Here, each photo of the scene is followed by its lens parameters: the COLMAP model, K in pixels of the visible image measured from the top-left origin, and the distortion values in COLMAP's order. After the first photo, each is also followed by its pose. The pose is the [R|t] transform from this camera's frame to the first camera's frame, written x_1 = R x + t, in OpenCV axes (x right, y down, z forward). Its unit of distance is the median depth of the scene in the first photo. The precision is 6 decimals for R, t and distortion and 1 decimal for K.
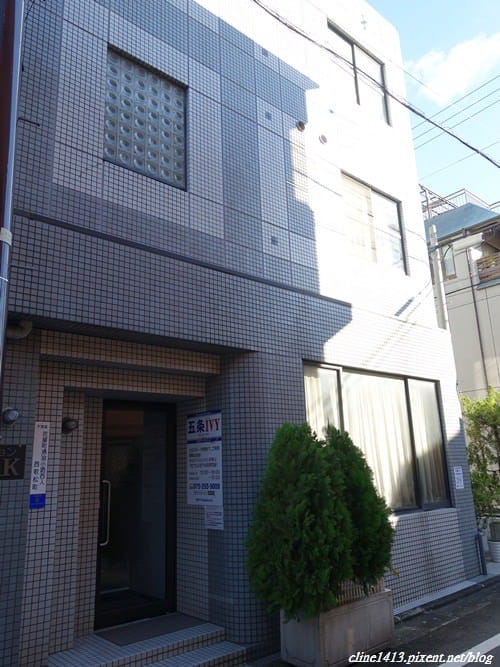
lens RADIAL K [[516.0, 0, 251.3], [0, 516.0, 335.6], [0, 0, 1]] dist [0.003596, 0.001420]
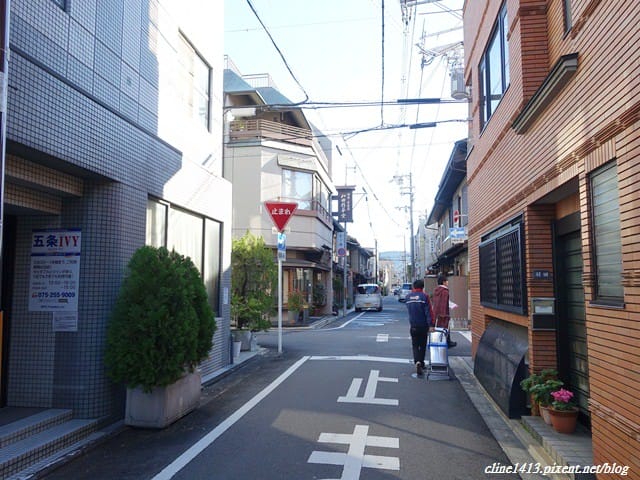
lens RADIAL K [[495.1, 0, 319.5], [0, 495.1, 242.2], [0, 0, 1]] dist [0.003596, 0.001420]
pose [[0.760069, 0.095373, 0.642805, -0.355974], [-0.188530, 0.978991, 0.077669, -0.008541], [-0.621893, -0.180222, 0.762082, -0.144660]]
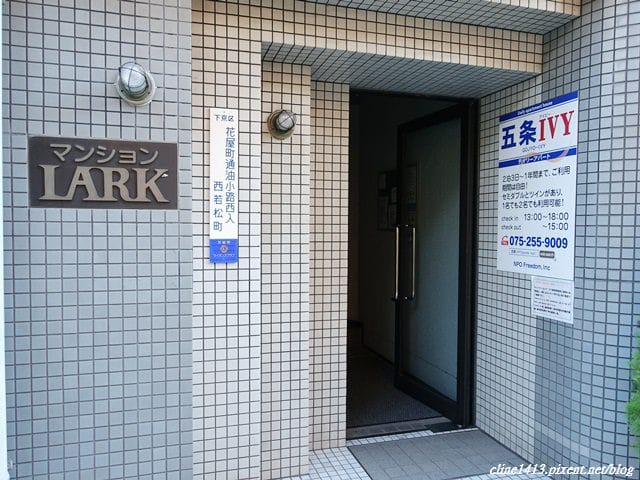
lens RADIAL K [[495.1, 0, 320.2], [0, 495.1, 242.6], [0, 0, 1]] dist [0.003596, 0.001420]
pose [[0.907984, 0.055063, -0.415371, -0.077873], [0.067575, 0.959107, 0.274858, 0.135859], [0.413519, -0.277636, 0.867133, 0.460398]]
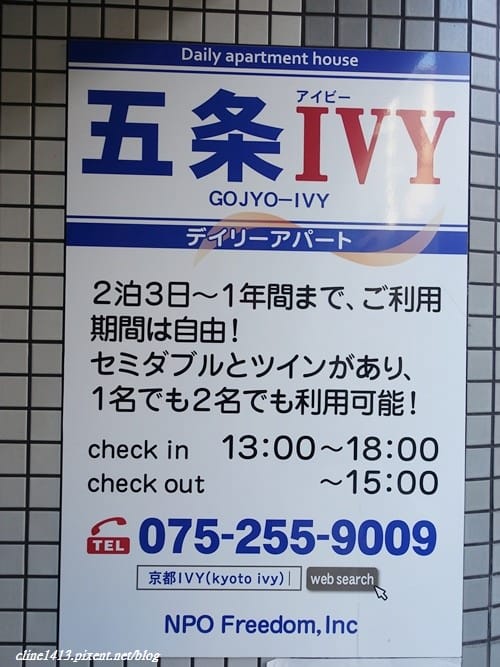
lens RADIAL K [[516.0, 0, 249.8], [0, 516.0, 335.4], [0, 0, 1]] dist [0.003596, 0.001420]
pose [[0.627395, 0.046946, 0.777285, -0.216212], [-0.233128, 0.963722, 0.129965, 0.219587], [-0.742985, -0.262746, 0.615579, 0.937614]]
